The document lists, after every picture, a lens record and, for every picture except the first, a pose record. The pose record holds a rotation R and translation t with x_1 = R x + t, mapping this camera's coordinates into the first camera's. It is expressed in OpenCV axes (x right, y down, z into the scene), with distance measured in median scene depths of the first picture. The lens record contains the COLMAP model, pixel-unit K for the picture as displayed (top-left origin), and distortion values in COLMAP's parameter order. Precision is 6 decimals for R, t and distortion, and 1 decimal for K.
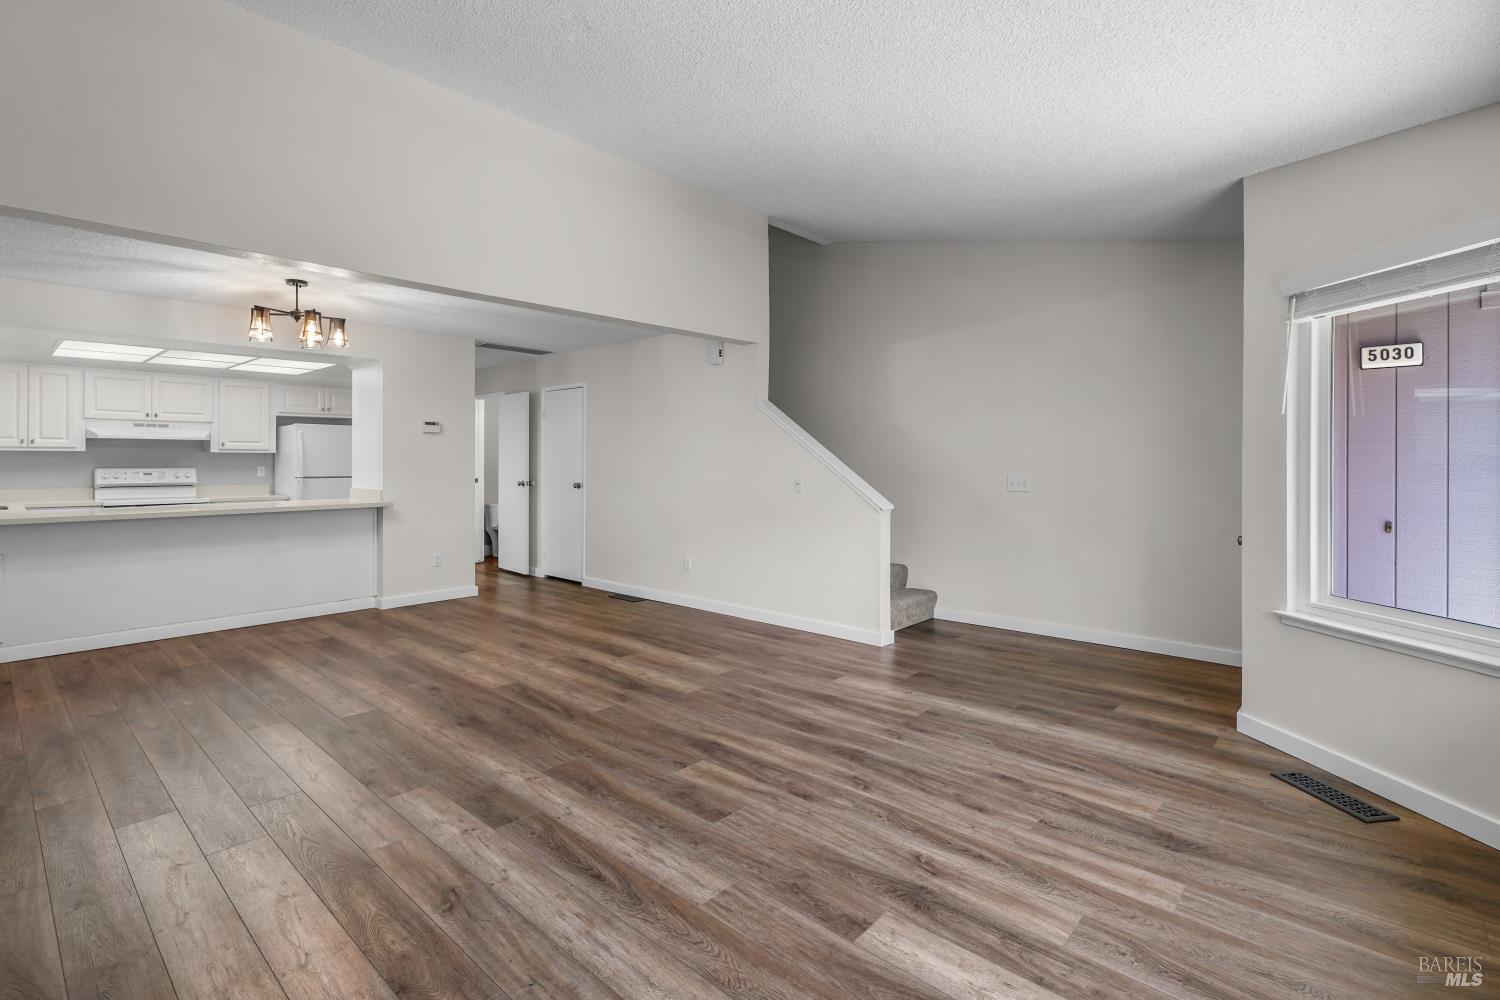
lens RADIAL K [[712.4, 0, 747.8], [0, 712.4, 466.1], [0, 0, 1]] dist [-0.000467, 0.000129]
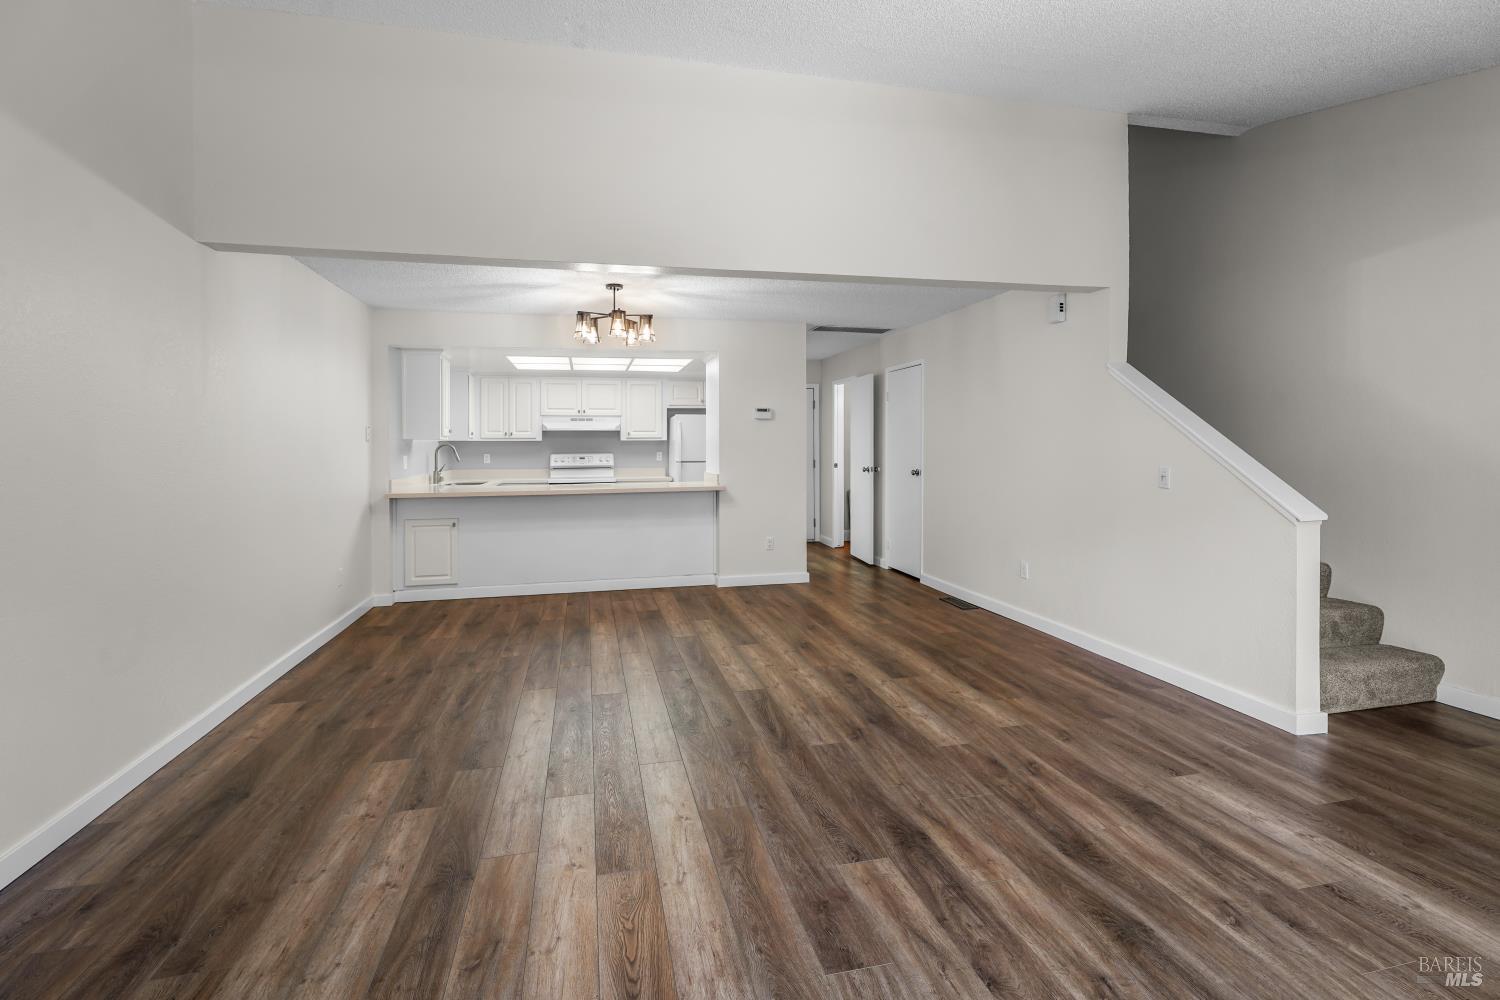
lens RADIAL K [[698.8, 0, 746.7], [0, 698.8, 453.4], [0, 0, 1]] dist [0.001182, -0.000072]
pose [[0.820691, -0.000077, -0.571373, 0.154427], [0.002856, 0.999988, 0.003967, -0.002261], [0.571366, -0.004887, 0.820681, 0.227422]]
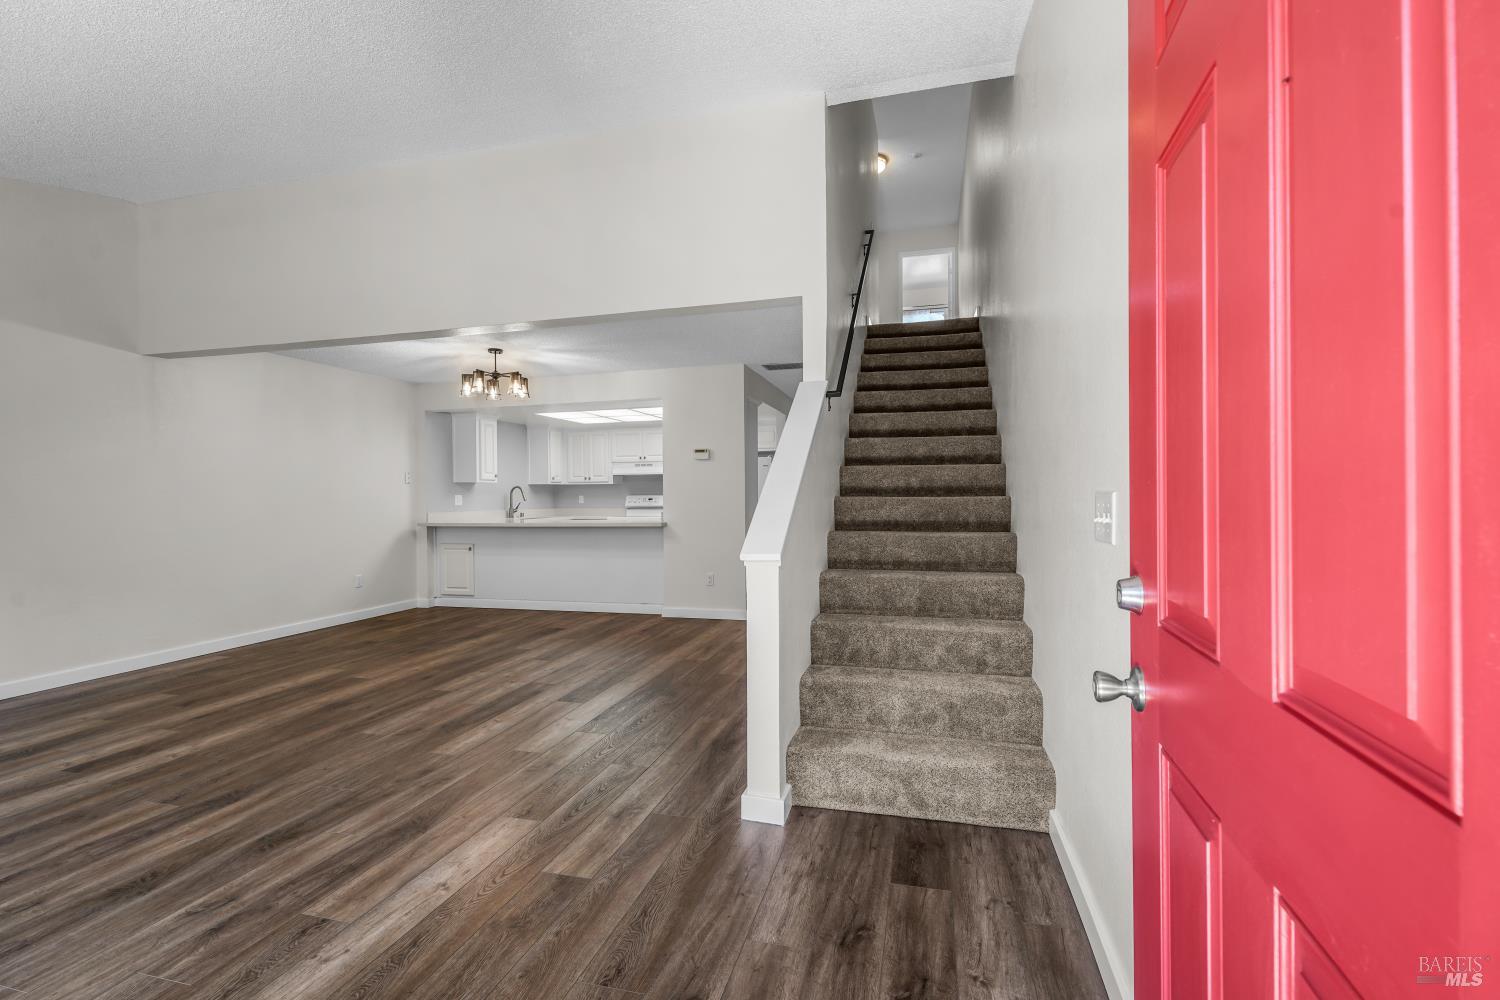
lens RADIAL K [[678.2, 0, 750.0], [0, 678.2, 500.0], [0, 0, 1]] dist [0.019909, -0.009754]
pose [[0.447506, -0.001767, -0.894279, 0.697527], [0.001376, 0.999998, -0.001287, 0.021657], [0.894280, -0.000655, 0.447508, 0.855344]]
